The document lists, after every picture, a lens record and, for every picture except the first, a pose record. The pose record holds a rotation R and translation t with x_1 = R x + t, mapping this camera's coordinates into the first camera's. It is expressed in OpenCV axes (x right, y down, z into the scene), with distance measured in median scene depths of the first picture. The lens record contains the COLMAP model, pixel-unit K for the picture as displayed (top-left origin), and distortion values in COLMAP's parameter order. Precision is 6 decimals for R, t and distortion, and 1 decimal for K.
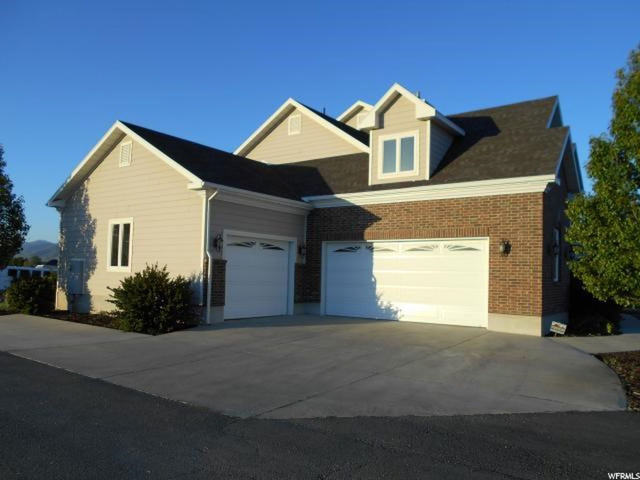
lens RADIAL K [[495.0, 0, 320.0], [0, 495.0, 240.0], [0, 0, 1]] dist [-0.052504, 0.000549]
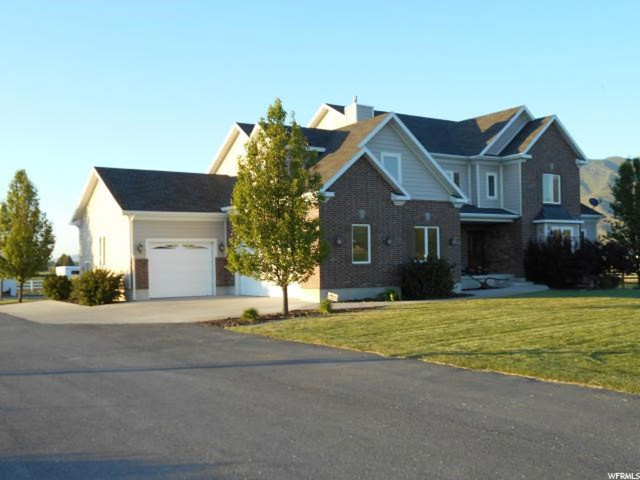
lens RADIAL K [[690.9, 0, 320.0], [0, 690.9, 240.0], [0, 0, 1]] dist [0.007626, 0.004659]
pose [[0.935573, -0.054255, -0.348940, 1.046447], [0.067414, 0.997395, 0.025670, -0.035820], [0.346639, -0.047539, 0.936793, -0.800315]]
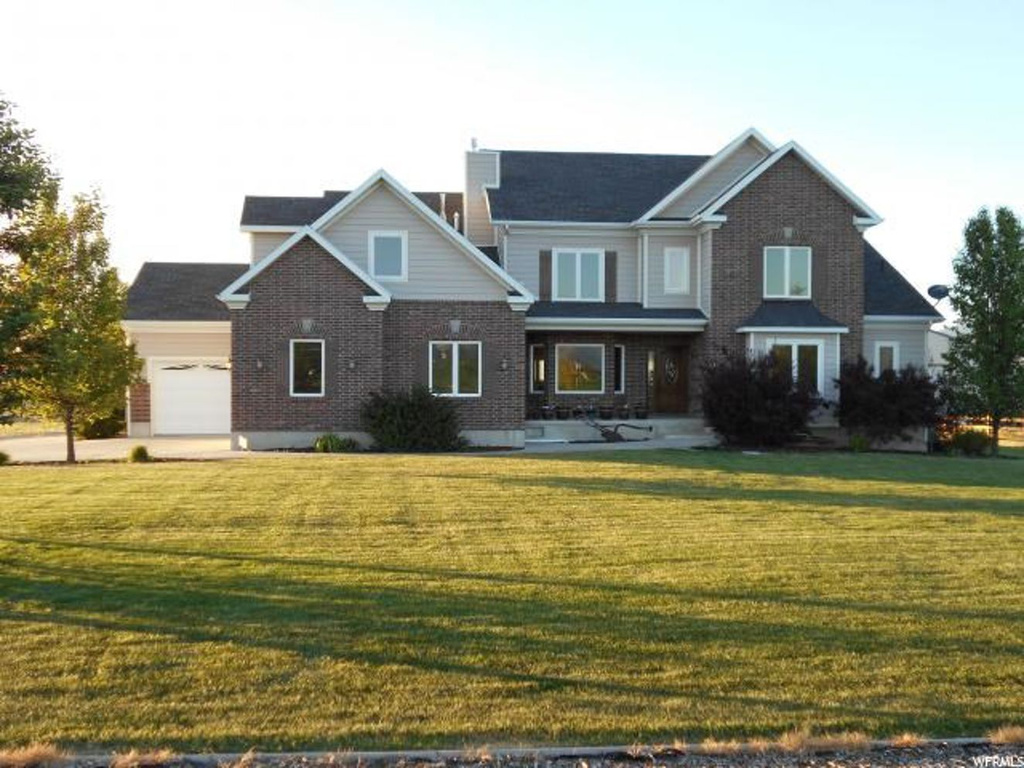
lens RADIAL K [[1105.4, 0, 512.0], [0, 1105.4, 384.0], [0, 0, 1]] dist [0.007626, 0.004659]
pose [[0.661731, -0.026199, -0.749284, 2.311042], [0.067832, 0.997383, 0.025031, 0.035750], [0.746667, -0.067389, 0.661776, -0.081179]]
